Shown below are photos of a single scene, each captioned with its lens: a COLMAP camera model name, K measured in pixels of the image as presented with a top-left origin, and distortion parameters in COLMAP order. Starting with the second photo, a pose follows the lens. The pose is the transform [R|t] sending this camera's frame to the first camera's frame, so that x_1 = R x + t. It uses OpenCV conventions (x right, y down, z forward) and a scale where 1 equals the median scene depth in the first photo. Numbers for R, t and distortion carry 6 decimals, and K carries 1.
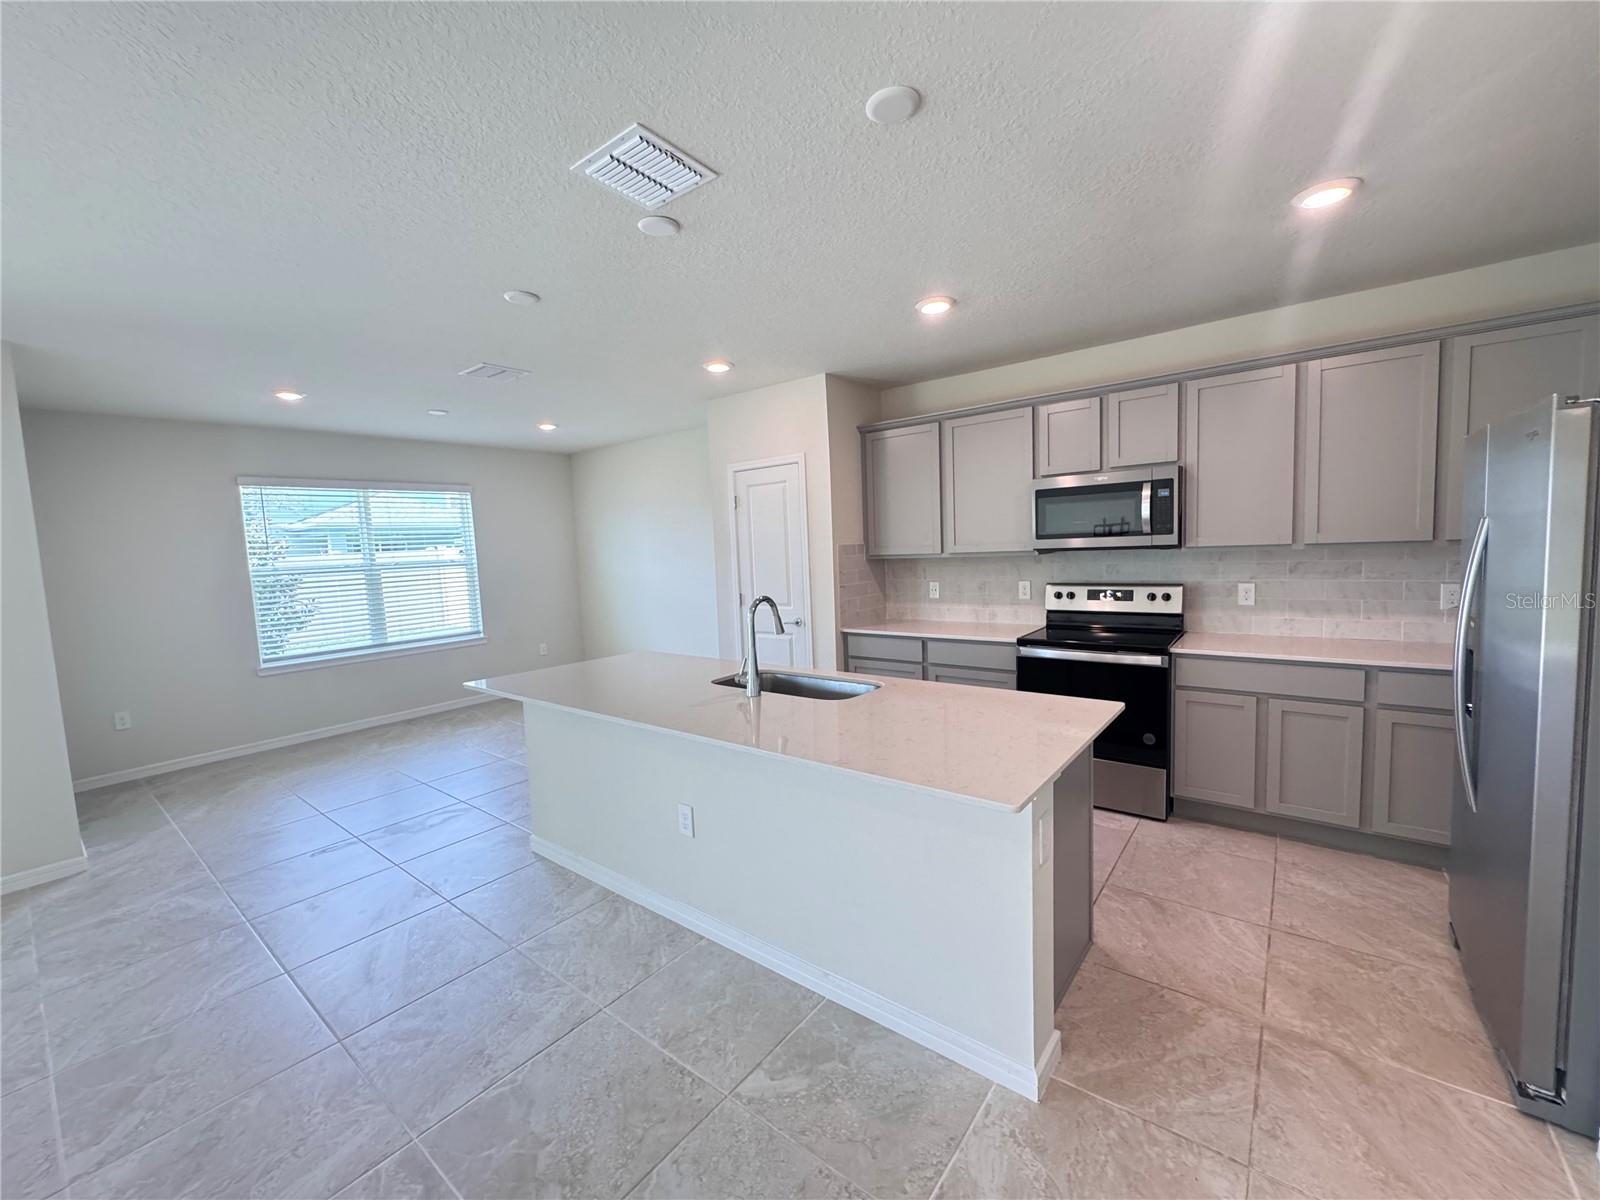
lens RADIAL K [[636.5, 0, 801.8], [0, 636.5, 606.2], [0, 0, 1]] dist [-0.003098, 0.000716]
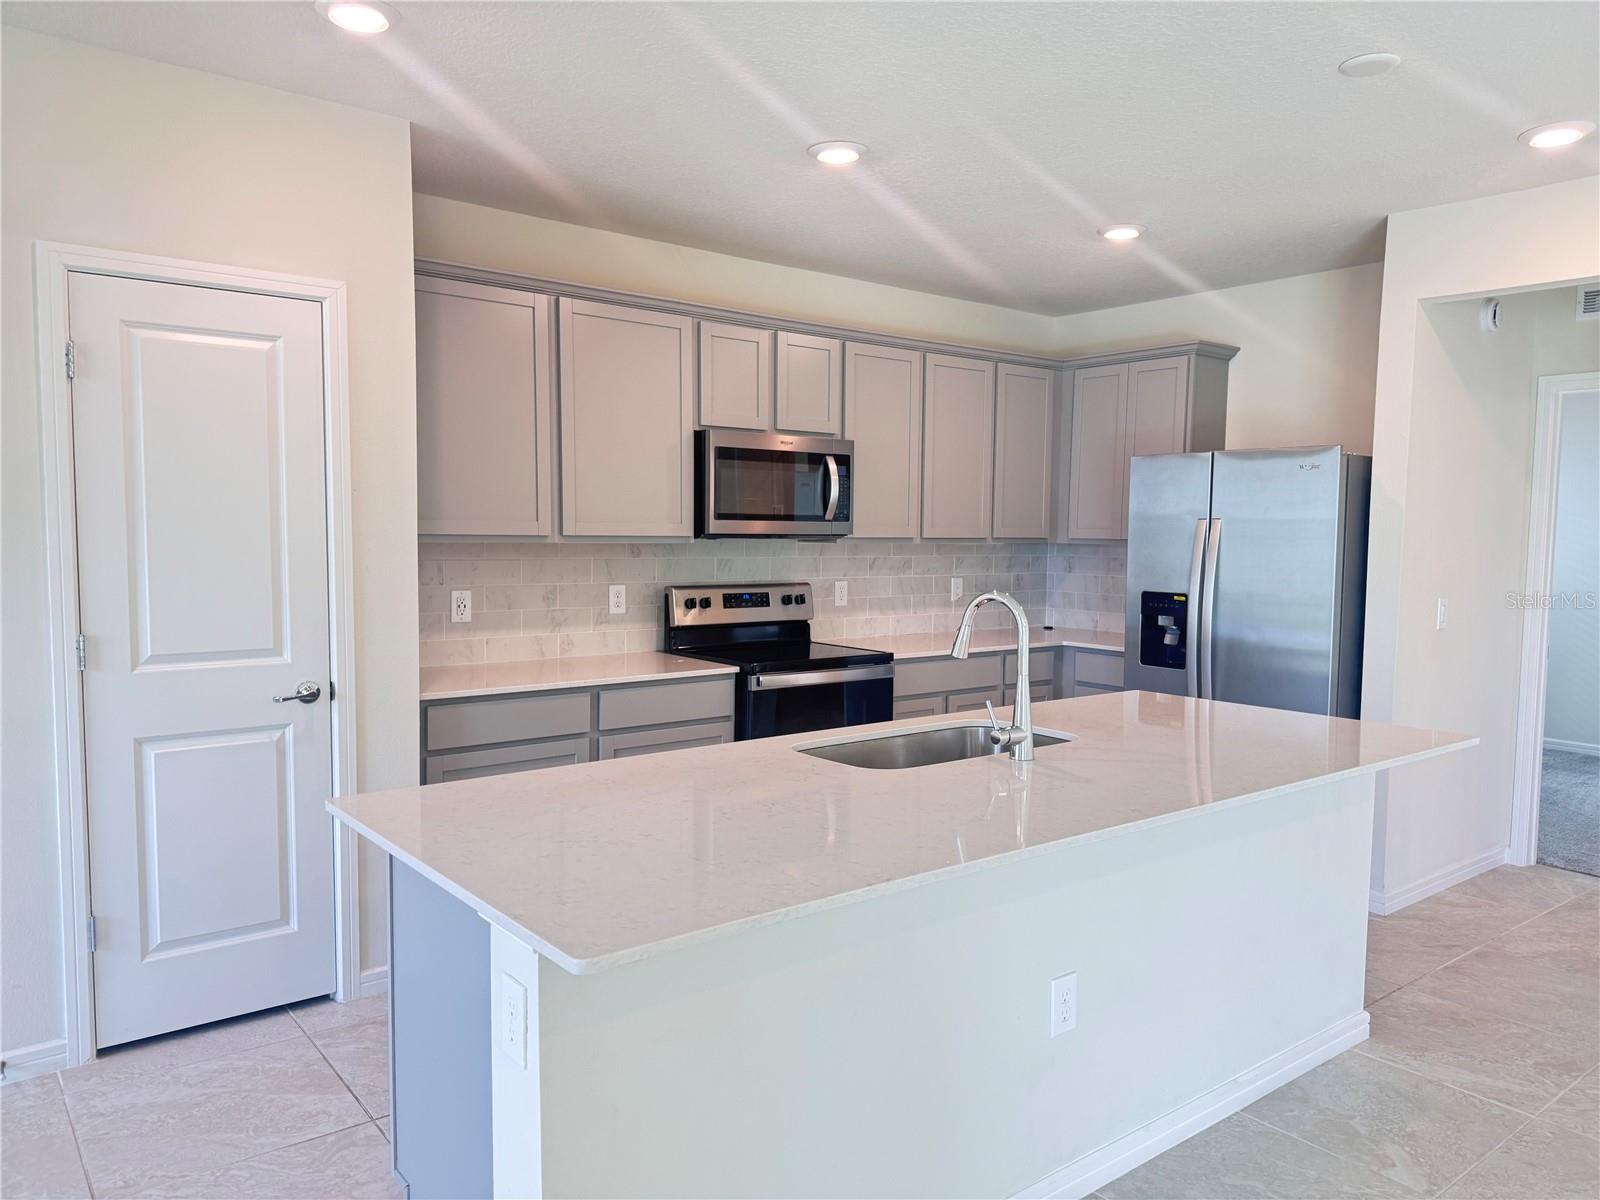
lens RADIAL K [[1125.6, 0, 811.6], [0, 1125.6, 608.2], [0, 0, 1]] dist [0.047234, -0.049826]
pose [[0.234447, -0.027866, 0.971729, -0.823360], [0.069118, 0.997537, 0.011930, -0.019875], [-0.969669, 0.064367, 0.235796, 0.676863]]
